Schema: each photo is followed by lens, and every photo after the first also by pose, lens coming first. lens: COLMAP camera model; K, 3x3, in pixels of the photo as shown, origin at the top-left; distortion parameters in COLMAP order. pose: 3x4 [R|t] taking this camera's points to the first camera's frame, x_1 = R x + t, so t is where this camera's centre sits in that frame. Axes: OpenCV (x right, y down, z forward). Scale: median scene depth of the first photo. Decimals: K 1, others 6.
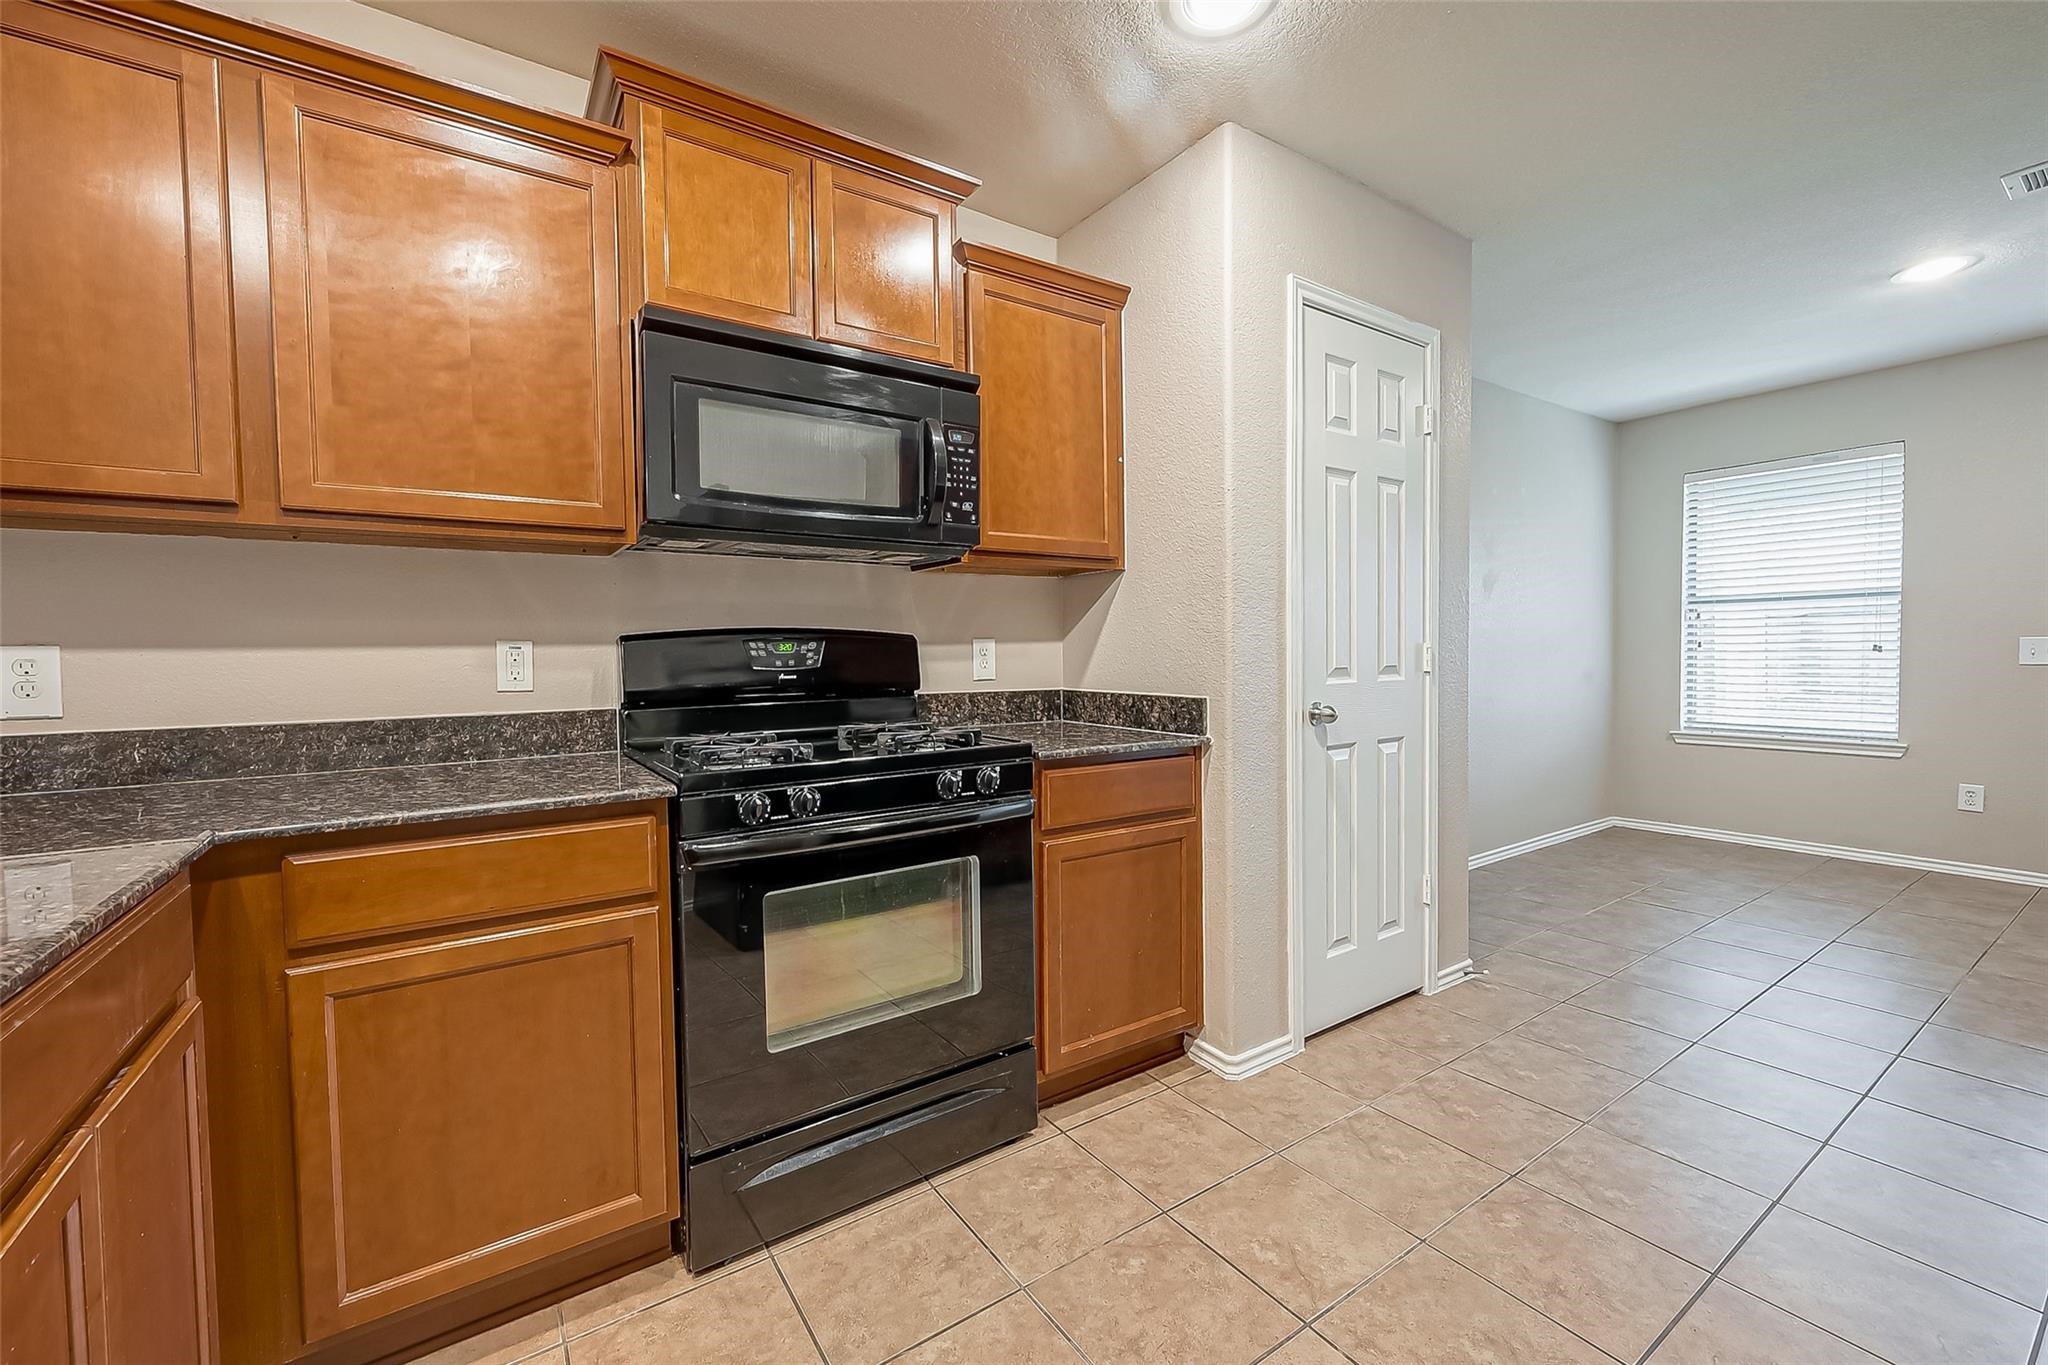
lens RADIAL K [[828.7, 0, 1040.4], [0, 828.7, 680.9], [0, 0, 1]] dist [-0.000607, -0.000242]
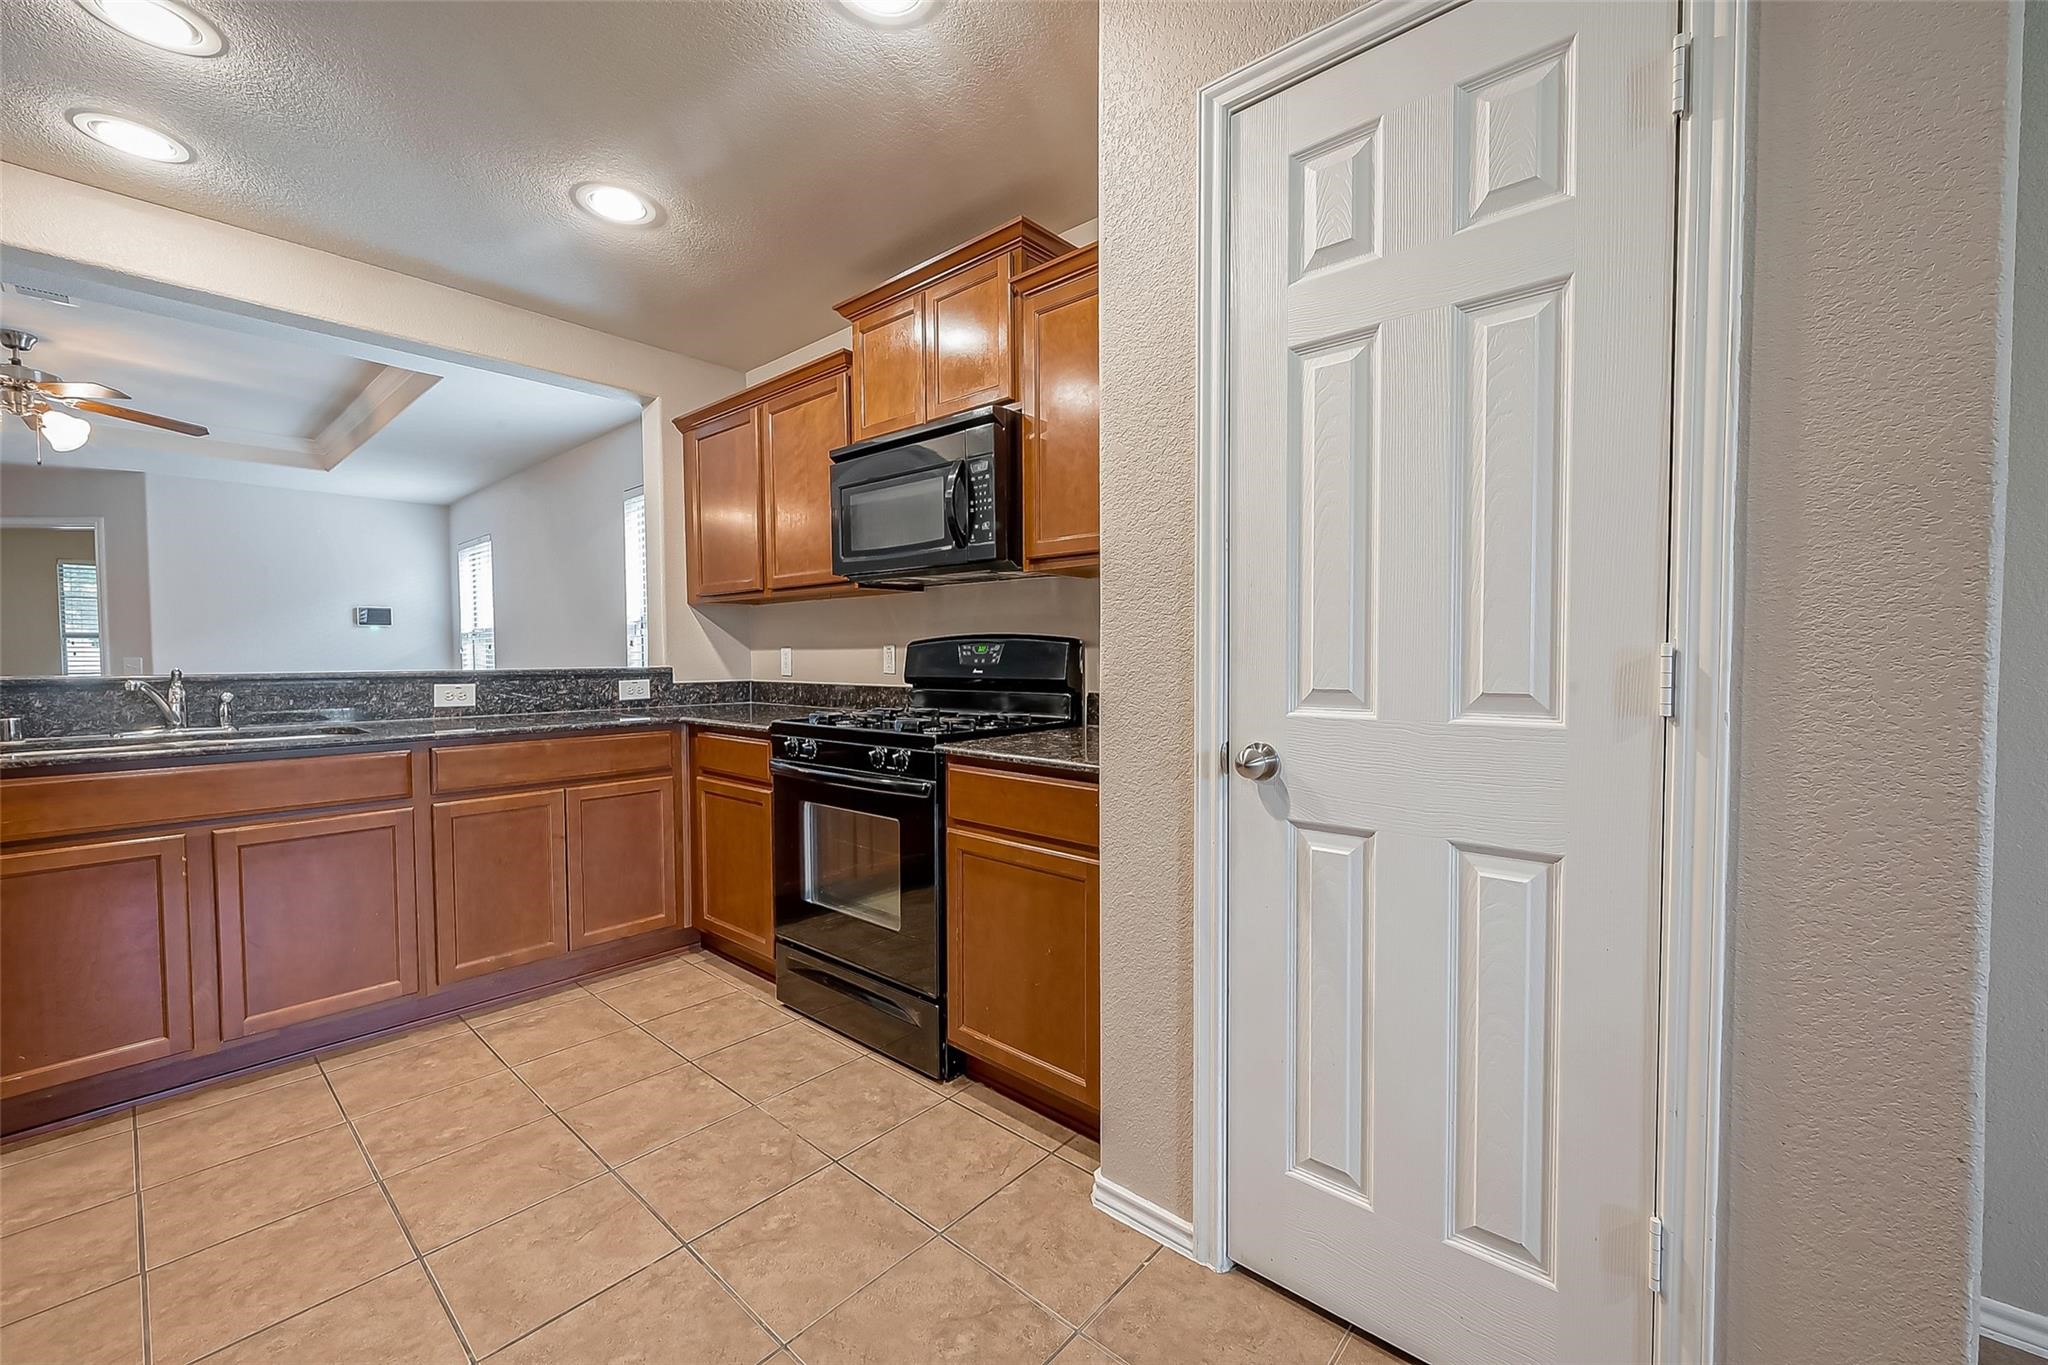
lens RADIAL K [[814.4, 0, 1024.0], [0, 814.4, 682.5], [0, 0, 1]] dist [-0.000304, -0.000368]
pose [[0.239049, 0.047006, -0.969869, 1.066650], [-0.034232, 0.998615, 0.039962, -0.045766], [0.970404, 0.023647, 0.240327, 0.831687]]
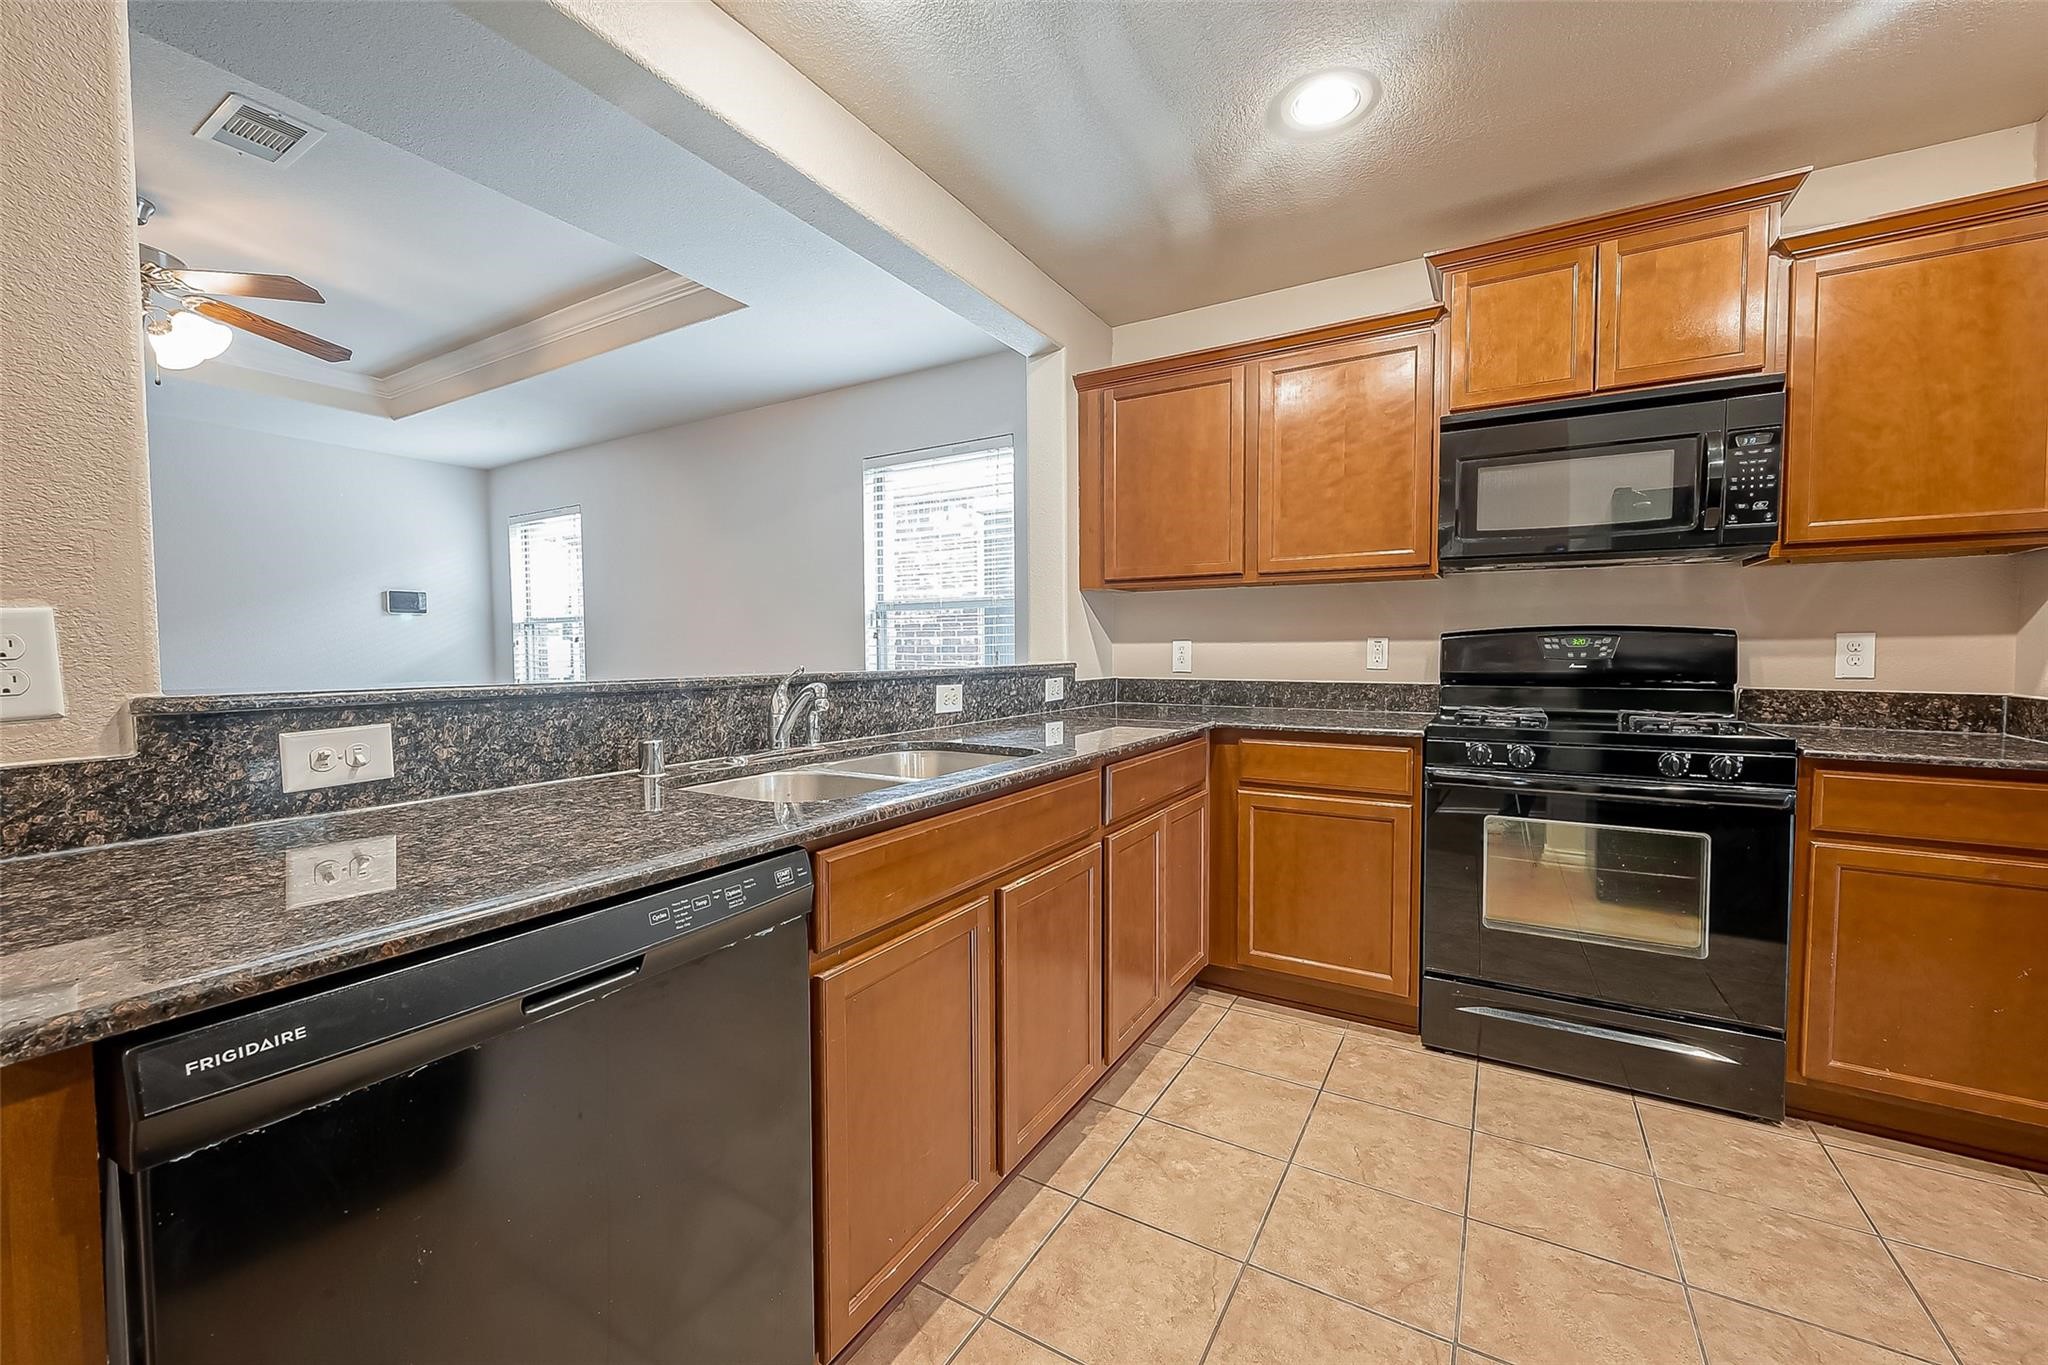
lens RADIAL K [[818.5, 0, 1017.8], [0, 818.5, 680.8], [0, 0, 1]] dist [0.001200, 0.000100]
pose [[0.413342, 0.048954, -0.909259, 0.489322], [-0.034700, 0.998675, 0.037994, -0.000890], [0.909914, 0.015847, 0.414493, -0.265022]]
